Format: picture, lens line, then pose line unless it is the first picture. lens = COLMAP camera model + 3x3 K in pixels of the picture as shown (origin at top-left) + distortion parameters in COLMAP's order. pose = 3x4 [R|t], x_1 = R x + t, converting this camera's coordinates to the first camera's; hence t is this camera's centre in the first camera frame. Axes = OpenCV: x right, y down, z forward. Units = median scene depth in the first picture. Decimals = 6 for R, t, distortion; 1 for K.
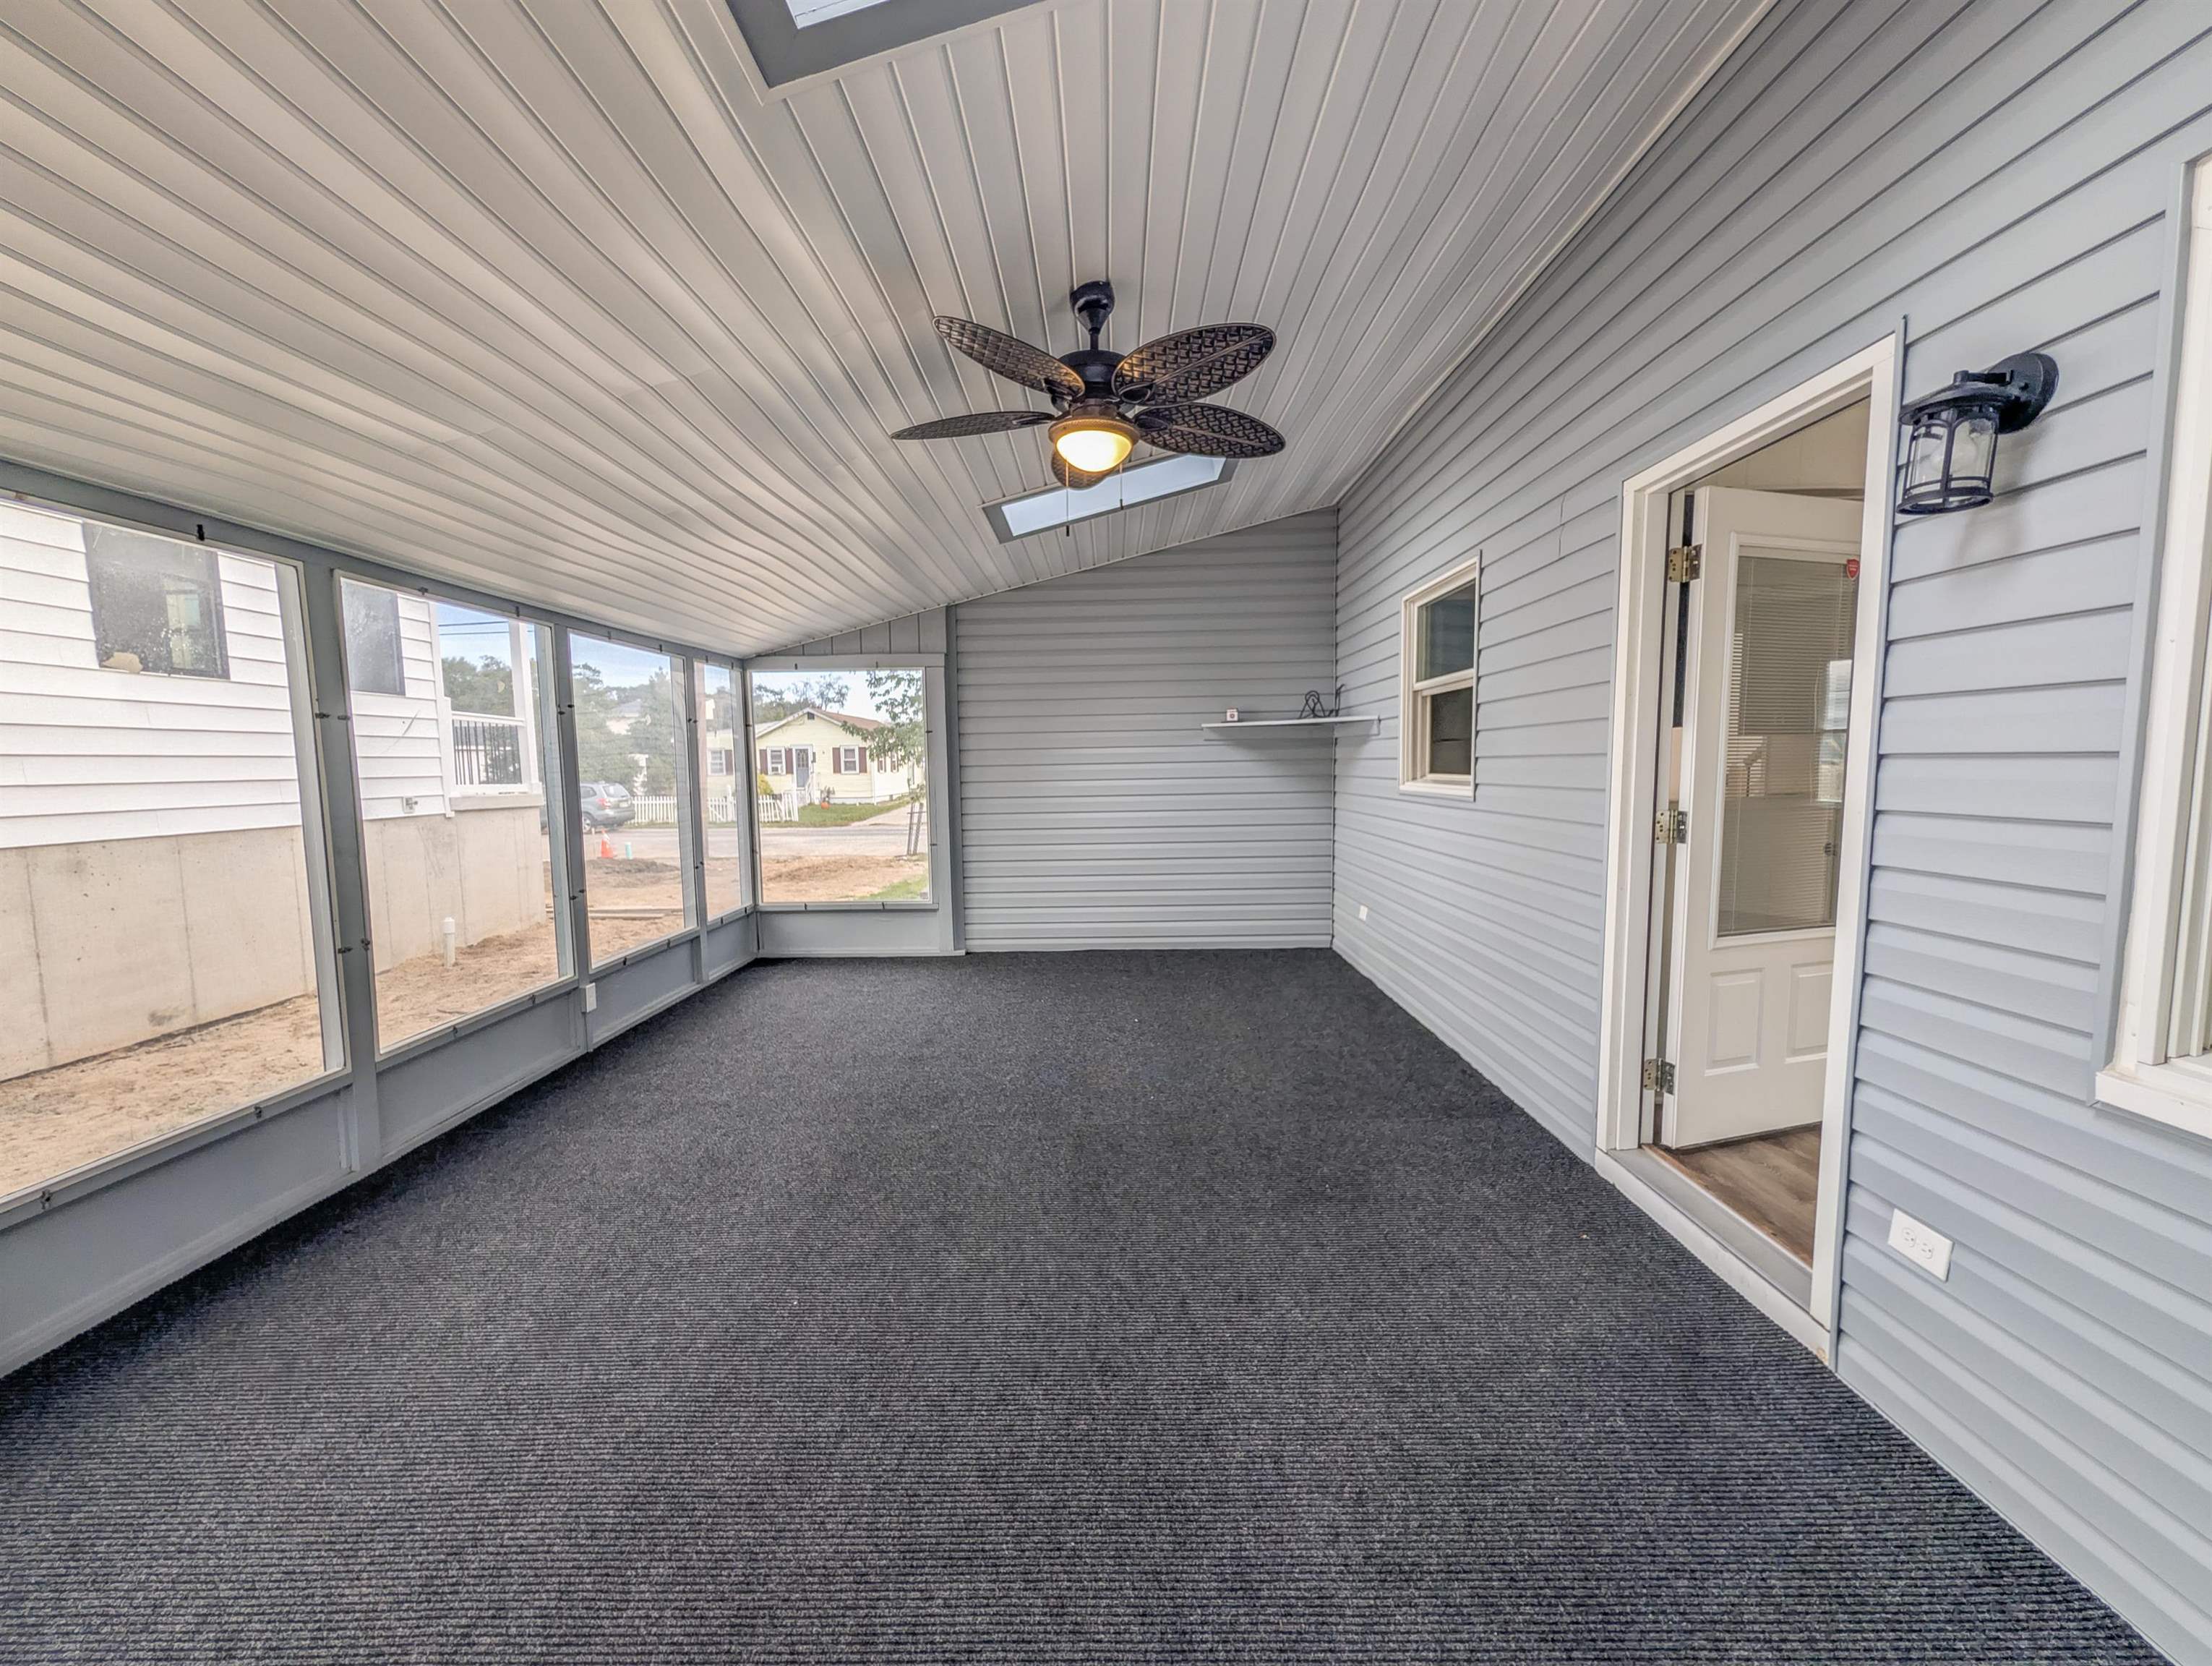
lens RADIAL K [[852.5, 0, 1099.2], [0, 852.5, 835.9], [0, 0, 1]] dist [0.002532, 0.000286]
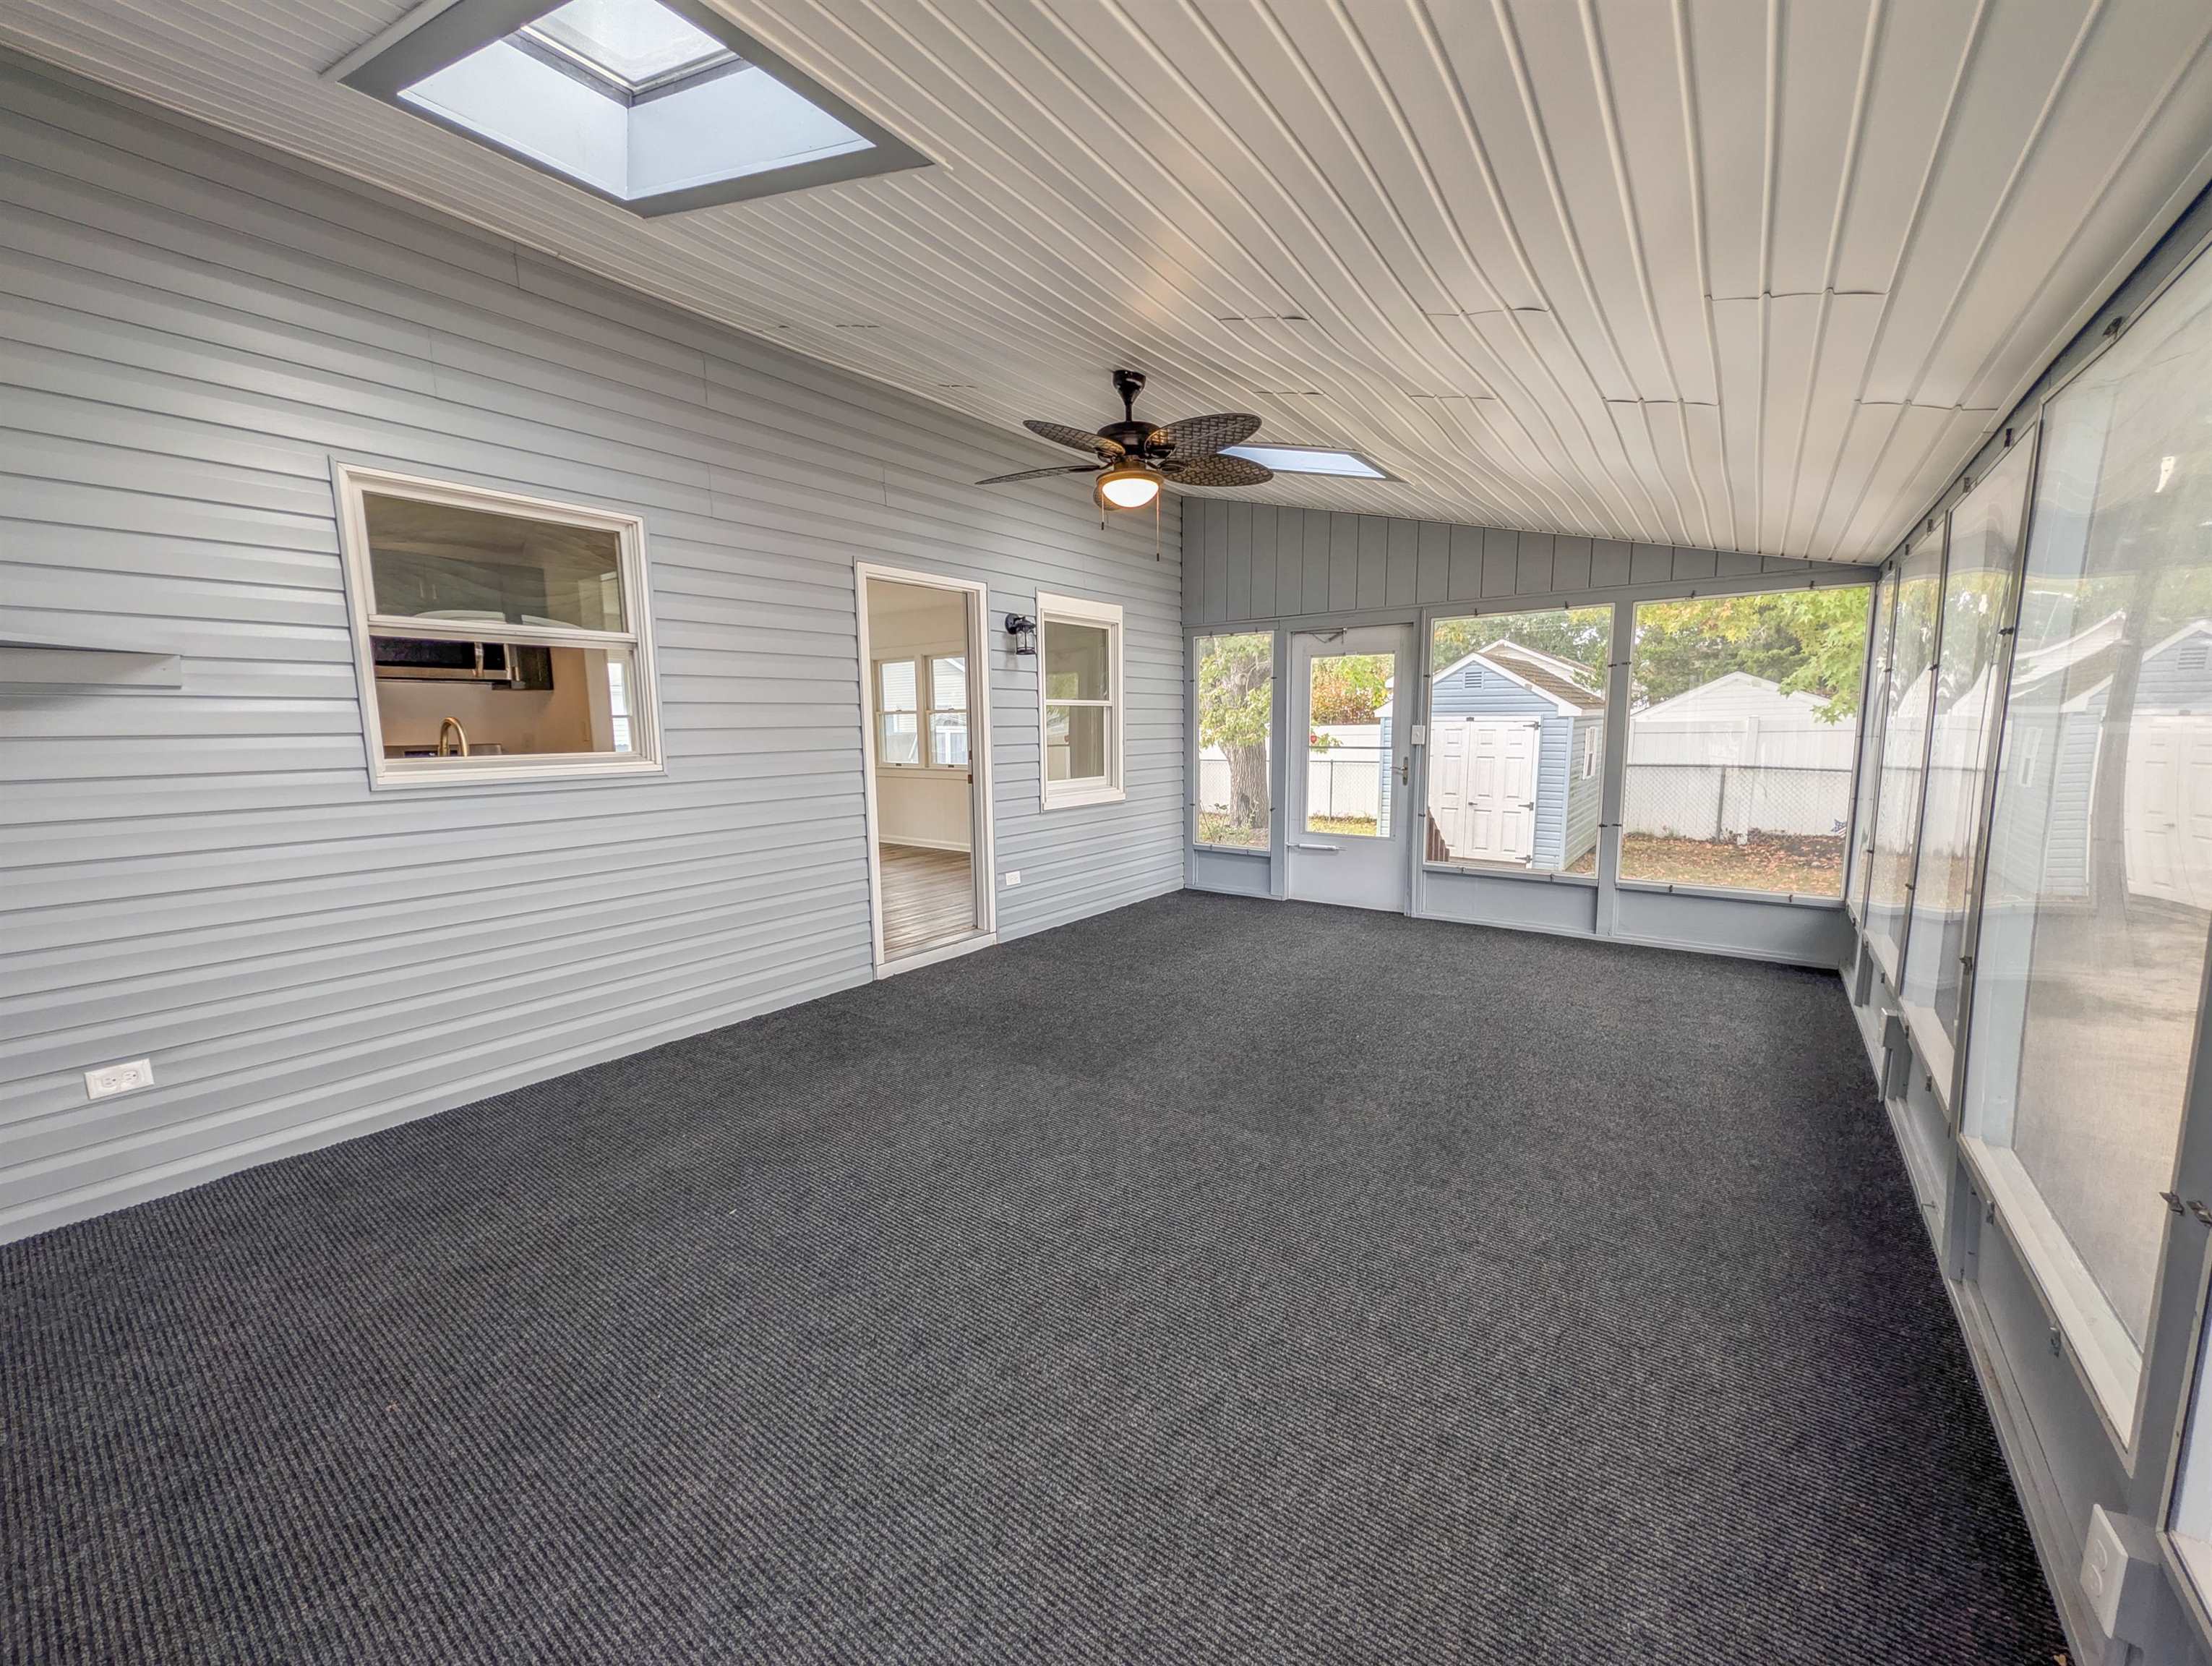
lens RADIAL K [[852.5, 0, 1099.2], [0, 852.5, 835.9], [0, 0, 1]] dist [0.002532, 0.000286]
pose [[-0.804207, -0.053089, 0.591974, -0.669189], [0.076032, 0.978630, 0.191055, -0.151053], [-0.589466, 0.198657, -0.782985, 1.844450]]
